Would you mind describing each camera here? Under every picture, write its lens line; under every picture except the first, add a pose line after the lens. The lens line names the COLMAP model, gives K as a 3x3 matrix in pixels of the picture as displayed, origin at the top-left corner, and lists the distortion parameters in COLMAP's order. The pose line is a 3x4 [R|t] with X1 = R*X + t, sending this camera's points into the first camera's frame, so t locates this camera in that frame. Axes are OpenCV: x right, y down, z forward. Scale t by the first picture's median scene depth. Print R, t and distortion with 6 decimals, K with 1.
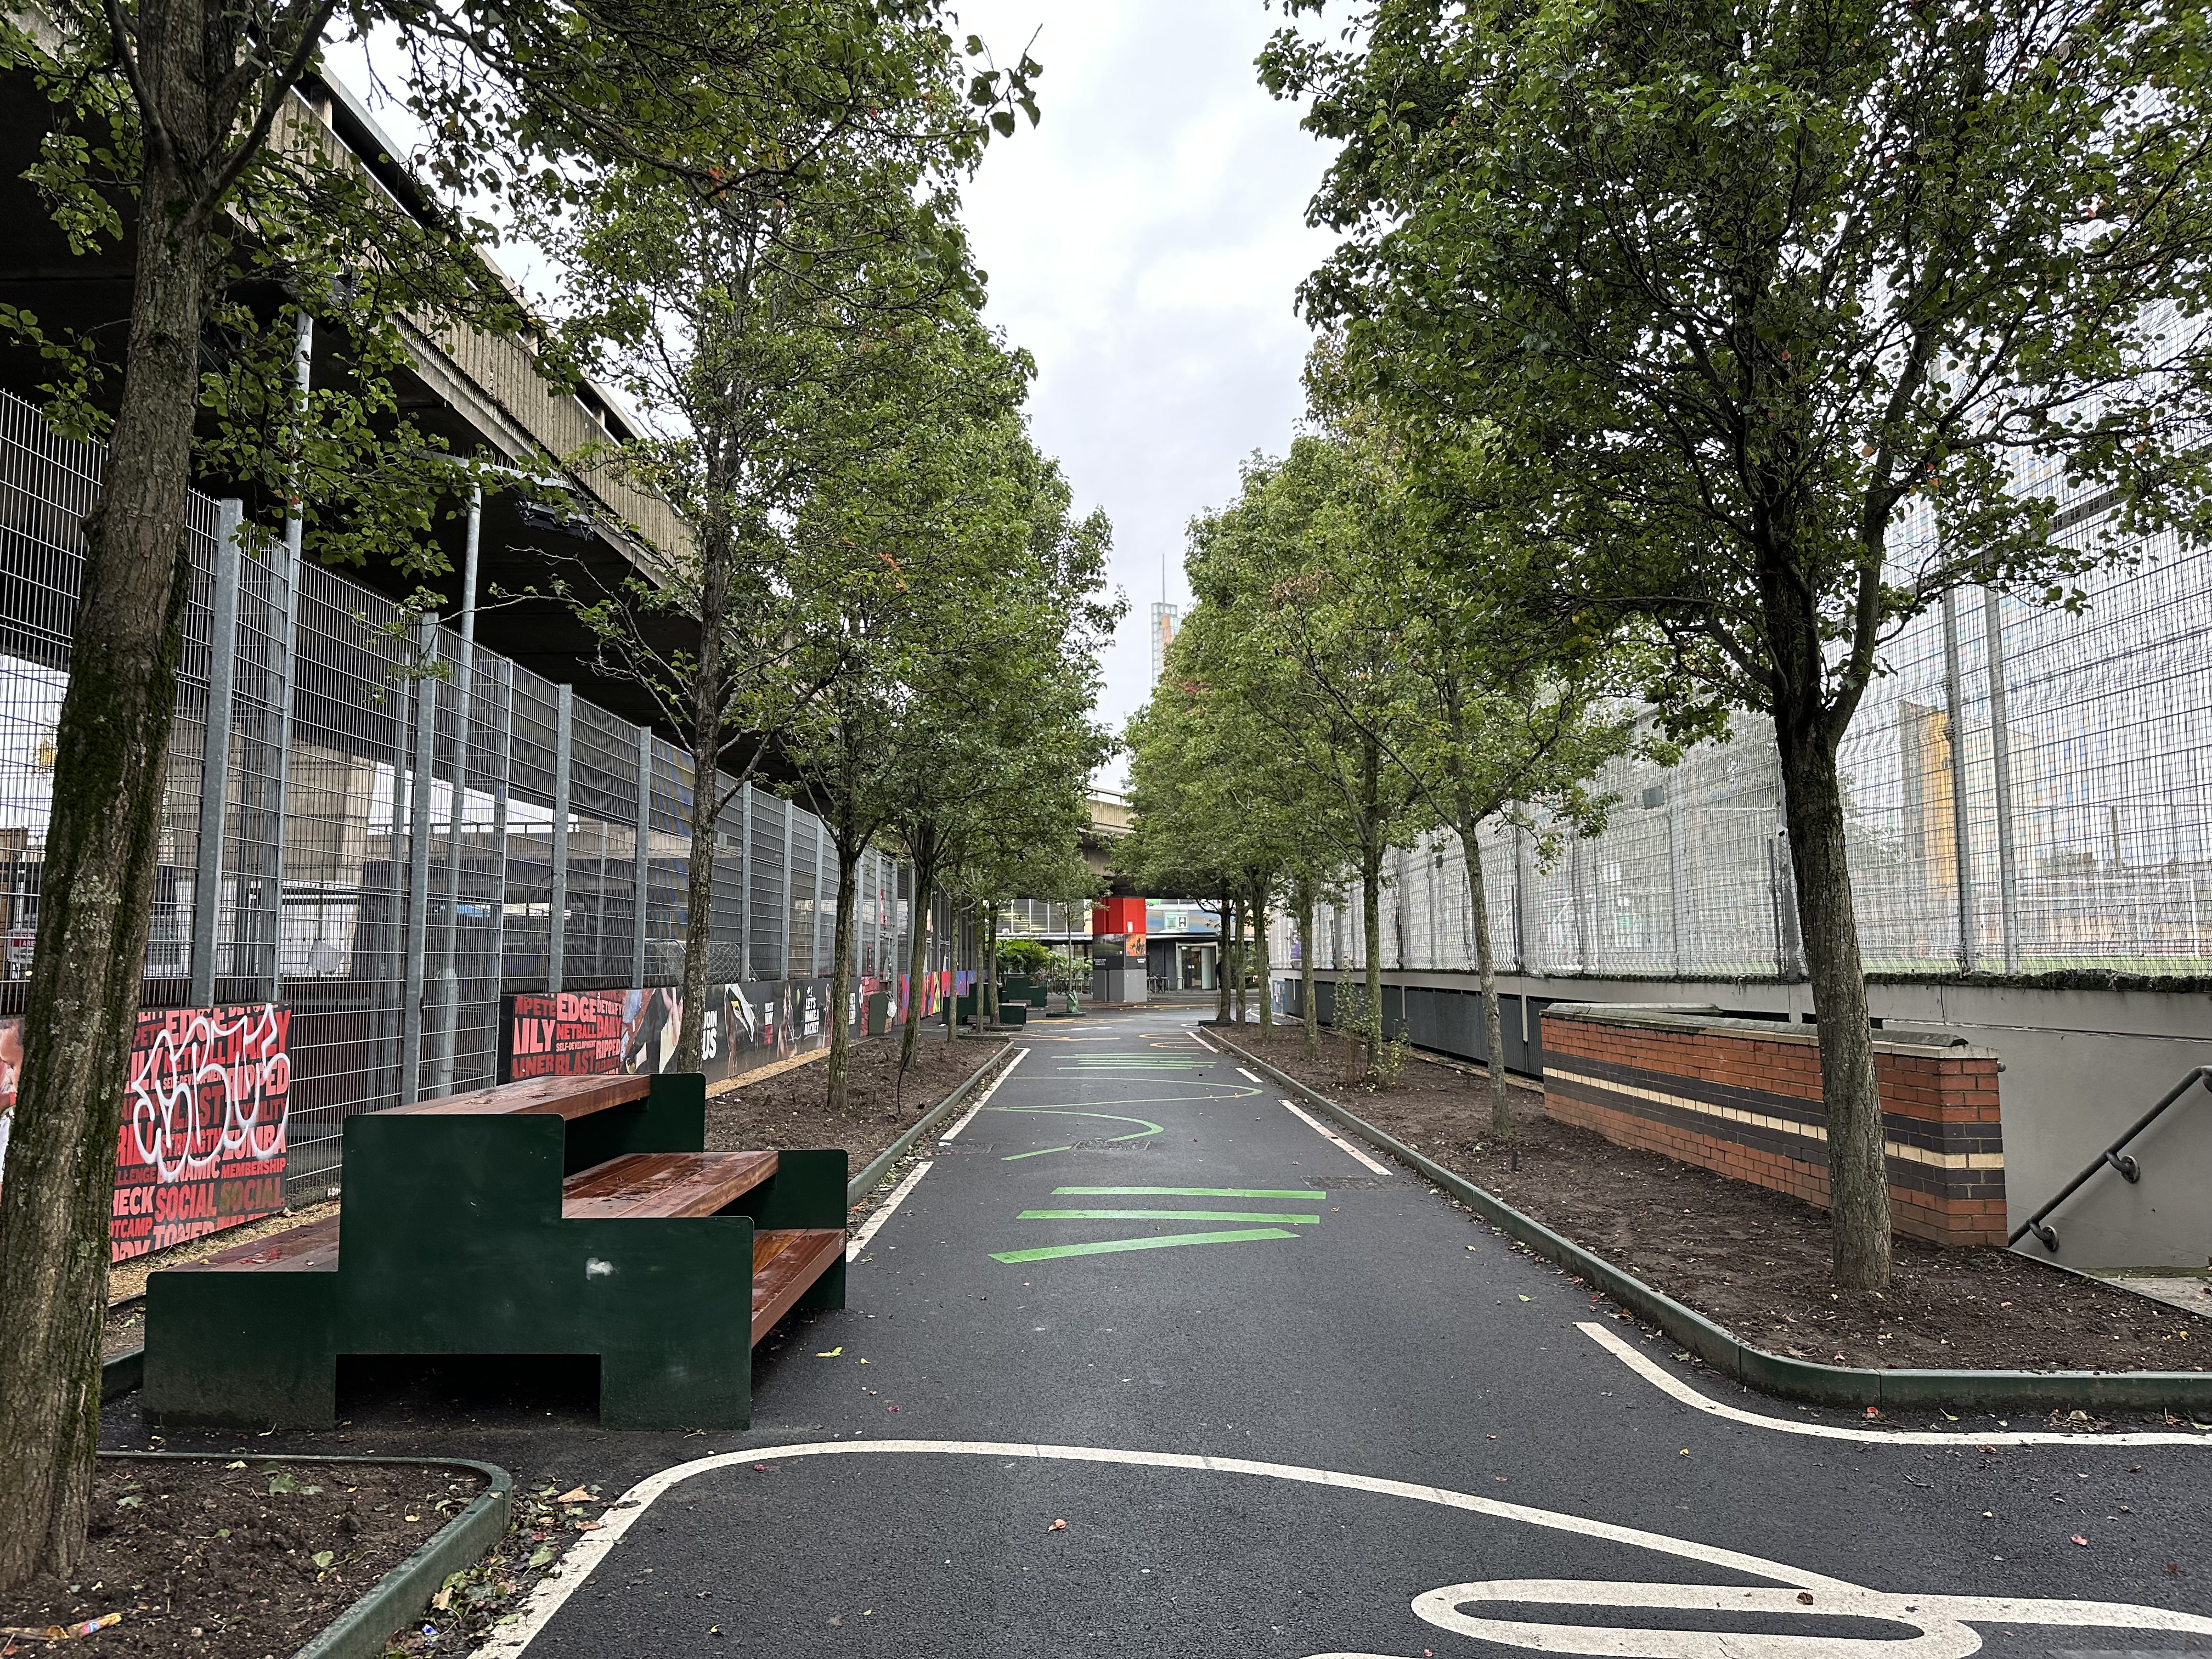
lens RADIAL K [[1568.6, 0, 1105.5], [0, 1568.6, 824.0], [0, 0, 1]] dist [0.034469, -0.027953]
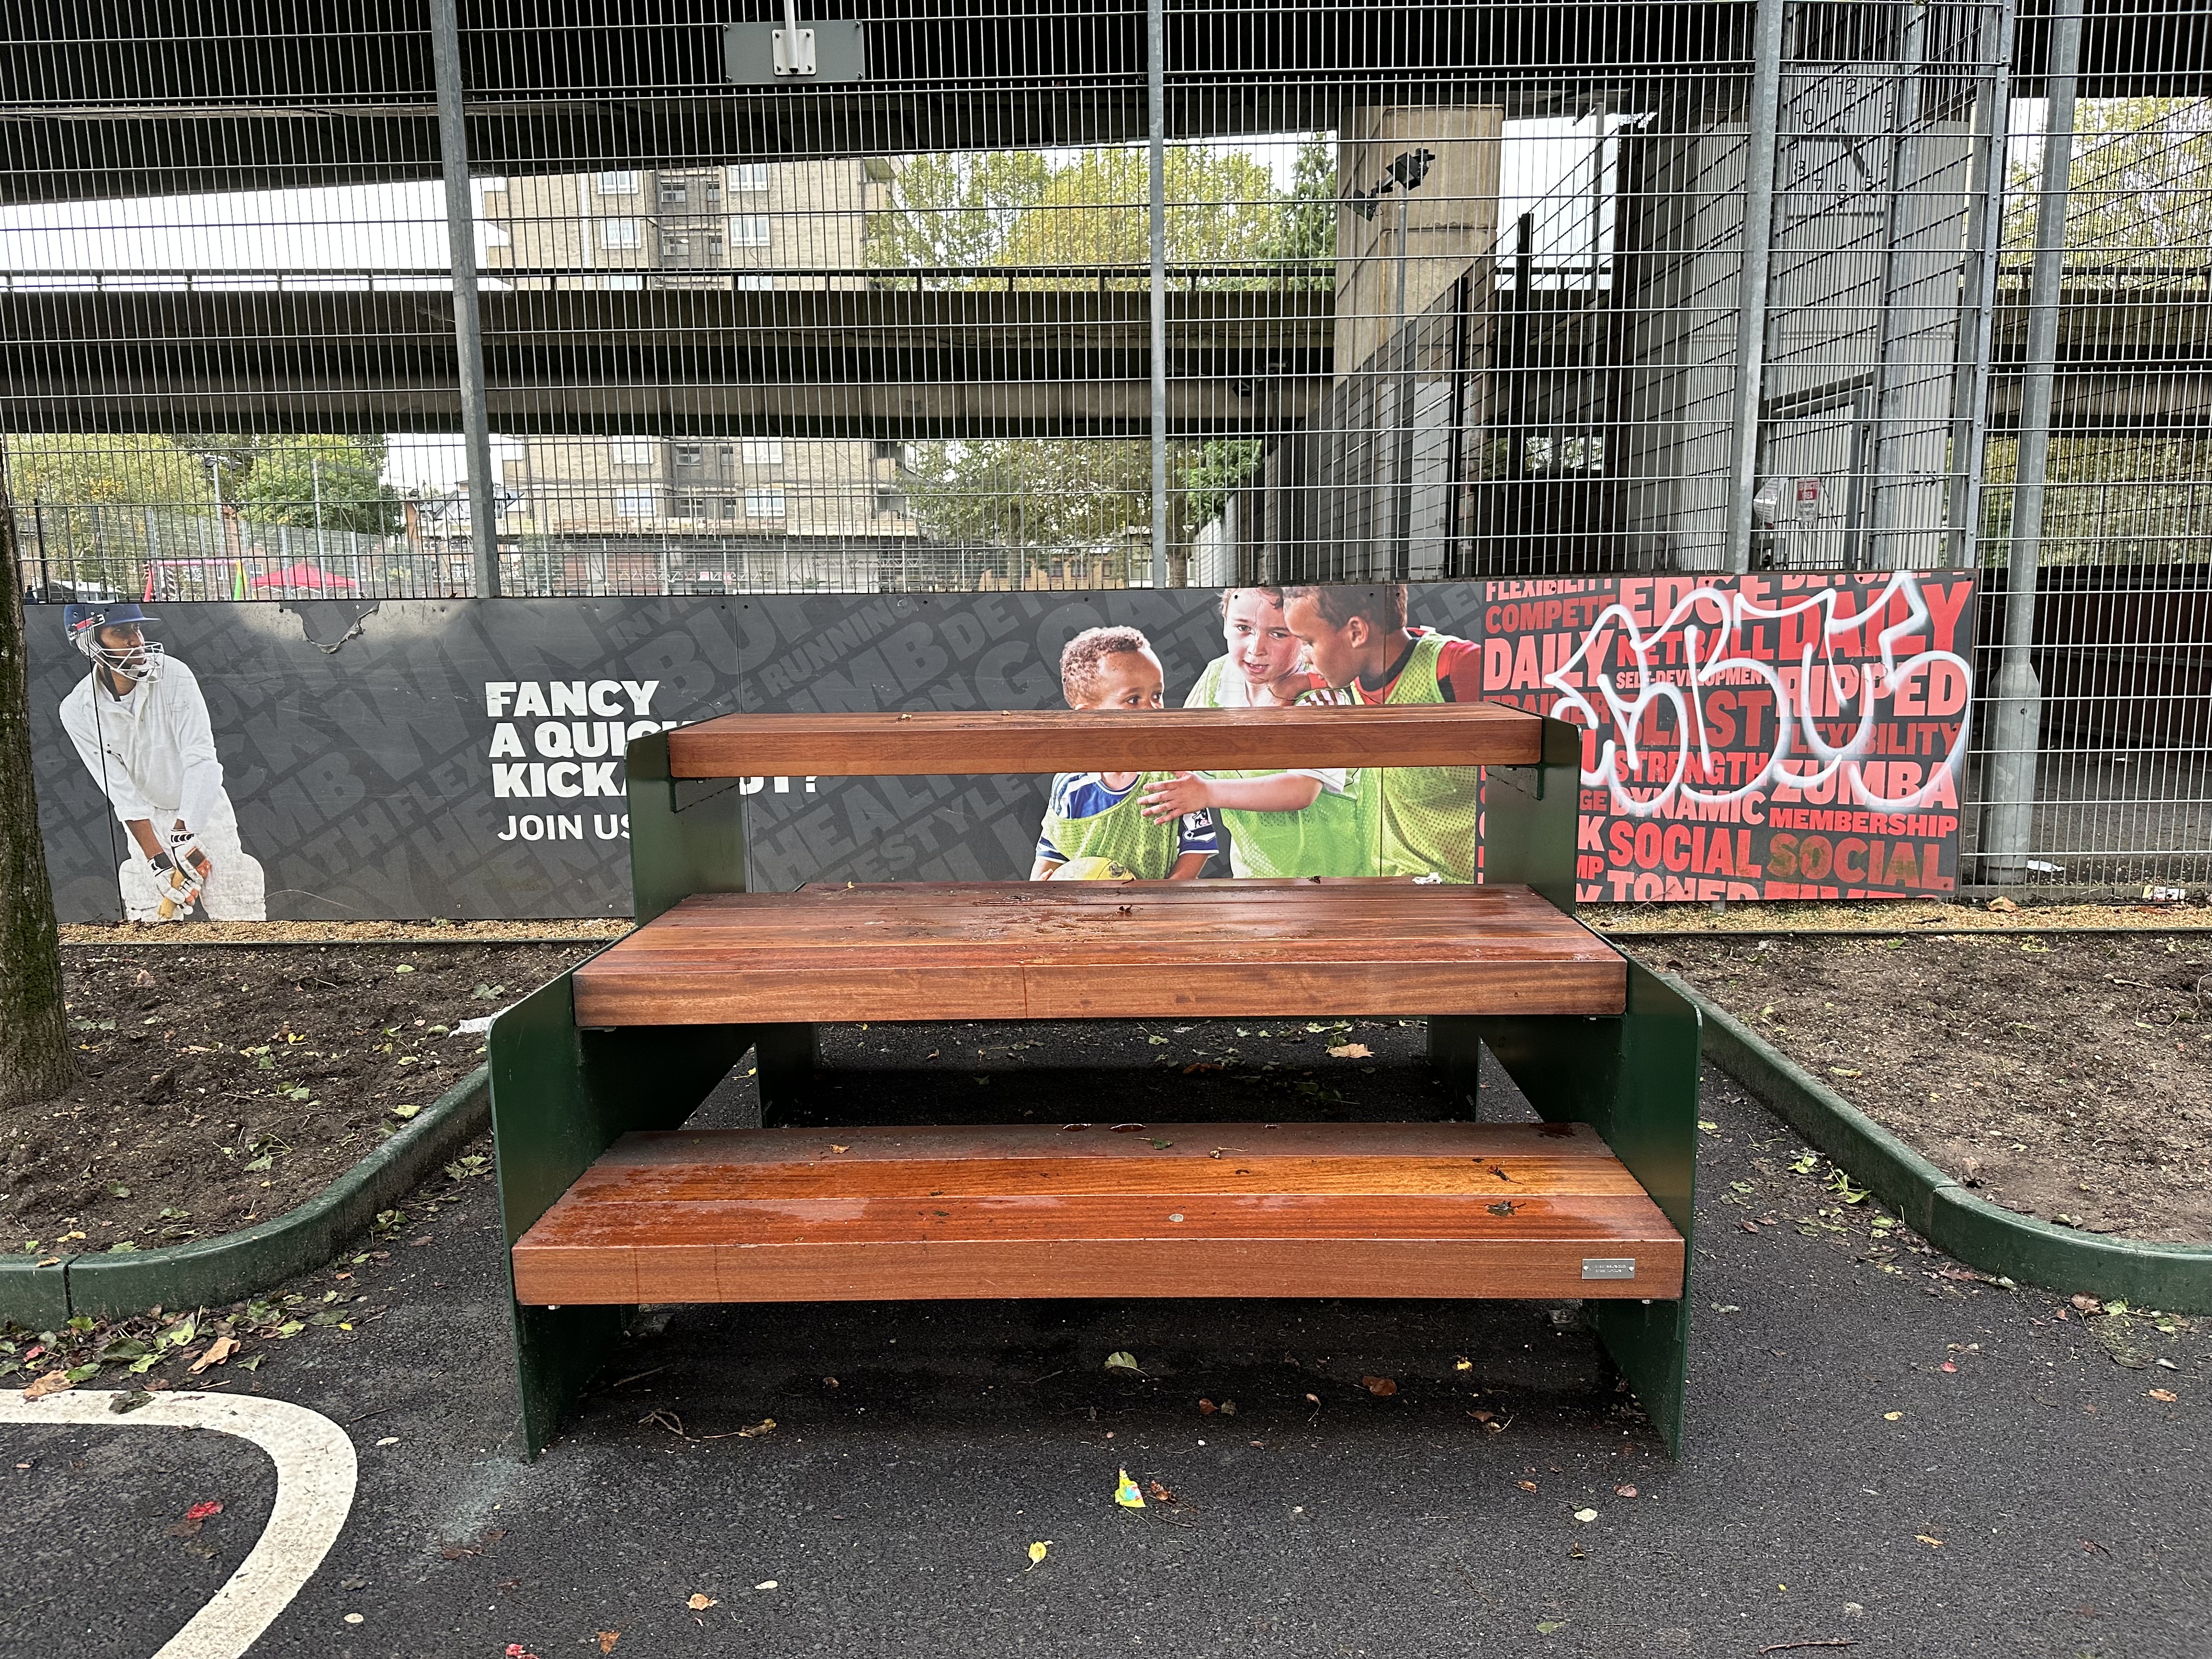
lens RADIAL K [[1568.6, 0, 1106.0], [0, 1568.6, 826.2], [0, 0, 1]] dist [0.034469, -0.027953]
pose [[-0.030617, 0.157753, -0.987004, 0.126787], [0.103934, 0.982616, 0.153828, 0.091638], [0.994113, -0.097874, -0.046480, 0.768291]]
